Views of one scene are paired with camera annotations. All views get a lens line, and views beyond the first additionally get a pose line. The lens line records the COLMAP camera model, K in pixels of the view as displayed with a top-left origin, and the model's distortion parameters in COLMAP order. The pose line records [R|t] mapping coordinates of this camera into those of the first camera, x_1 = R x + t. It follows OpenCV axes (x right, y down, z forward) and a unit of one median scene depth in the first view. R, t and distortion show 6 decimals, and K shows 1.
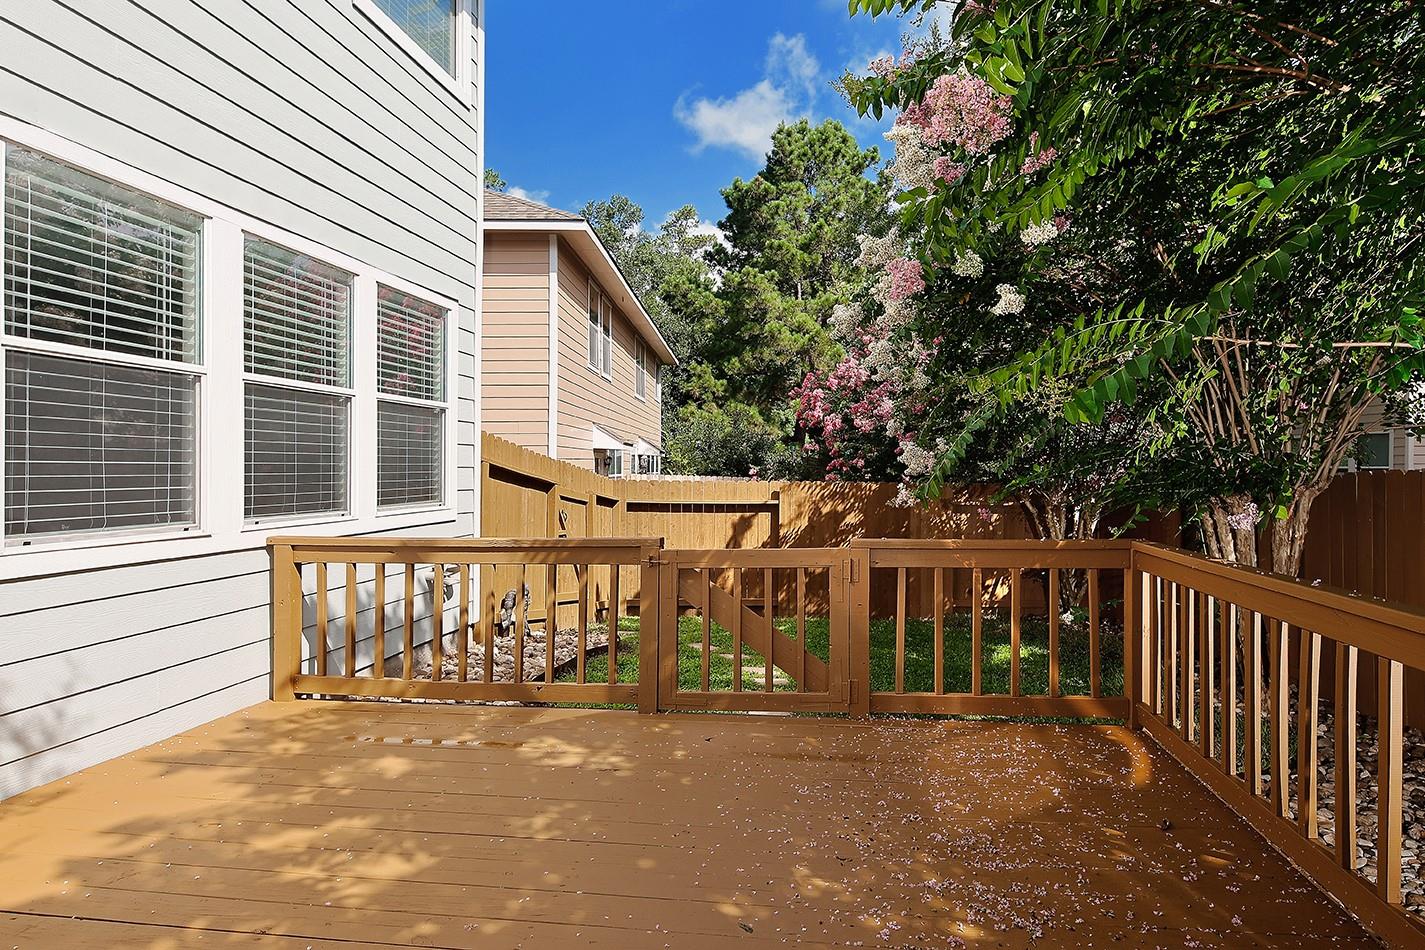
lens RADIAL K [[732.3, 0, 751.4], [0, 732.3, 430.3], [0, 0, 1]] dist [0.005530, -0.005805]
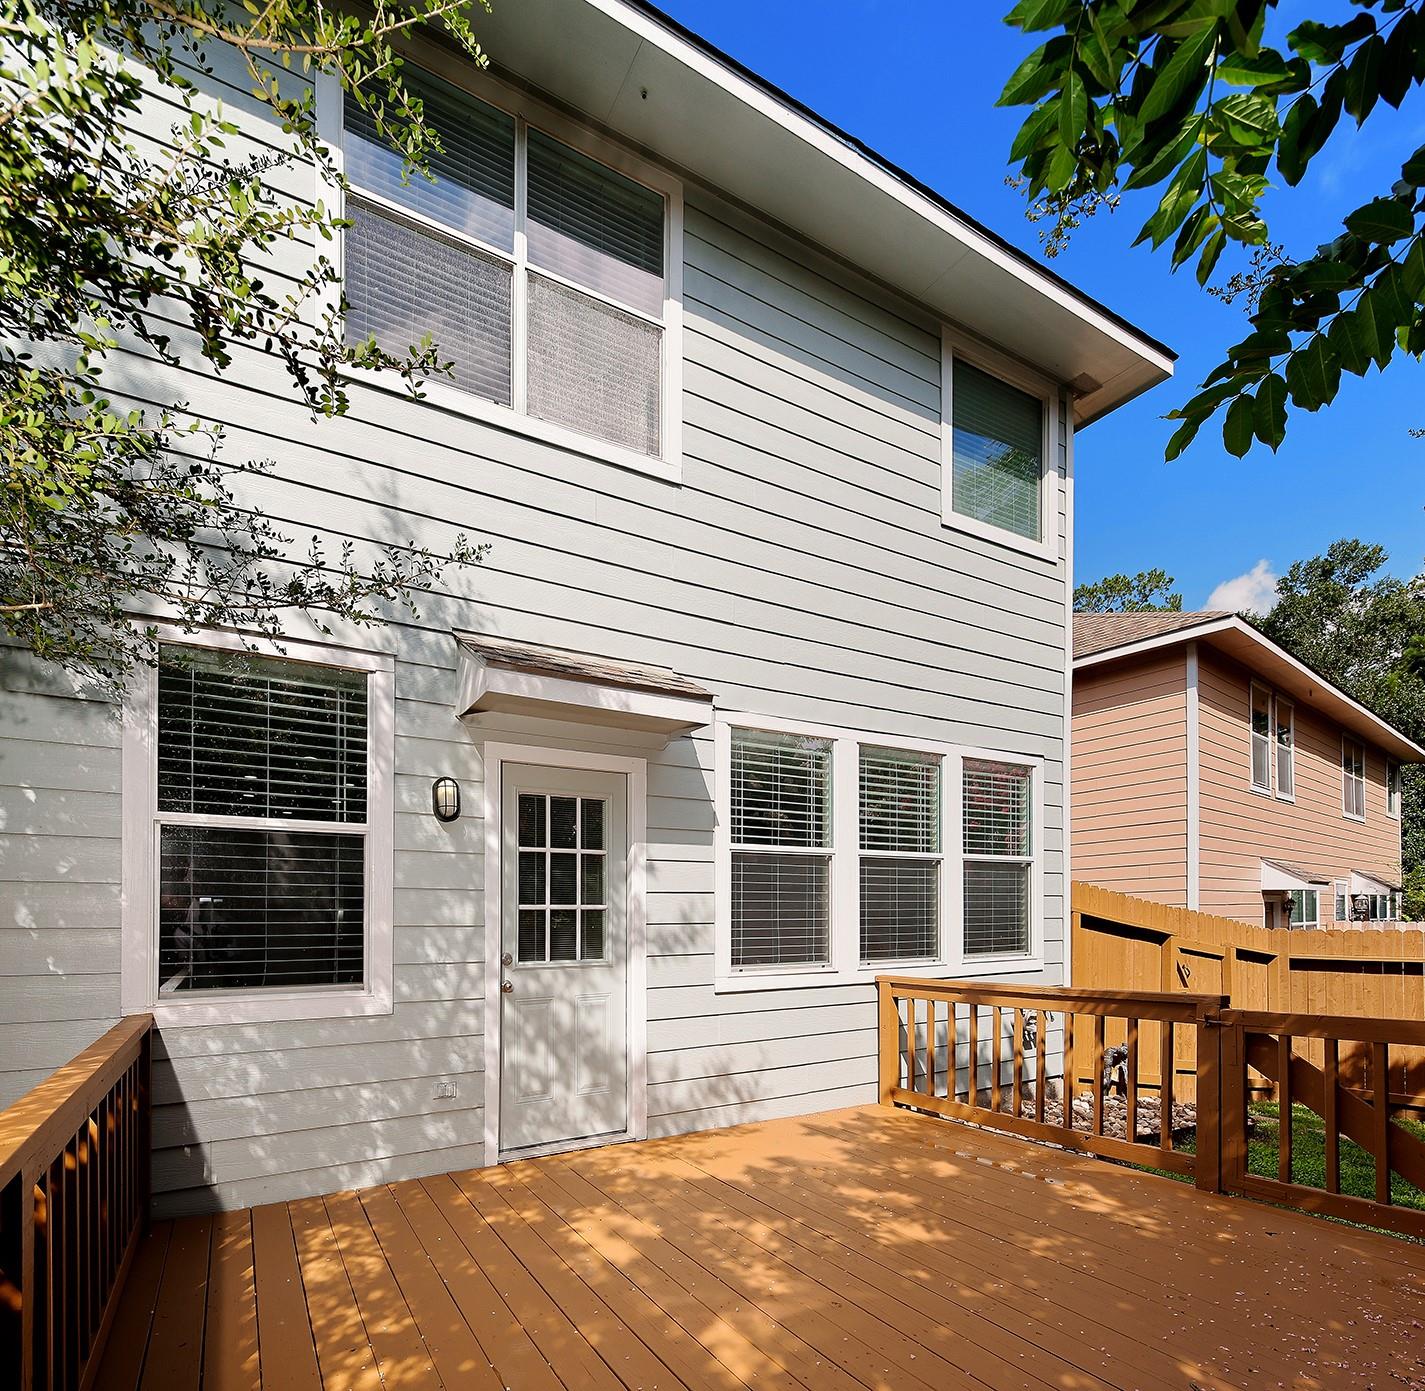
lens RADIAL K [[748.2, 0, 712.2], [0, 748.2, 695.2], [0, 0, 1]] dist [-0.003592, -0.000860]
pose [[0.628214, -0.235399, -0.741576, 0.253434], [0.054477, 0.964101, -0.259886, -0.008638], [0.776131, 0.122866, 0.618486, -0.125408]]
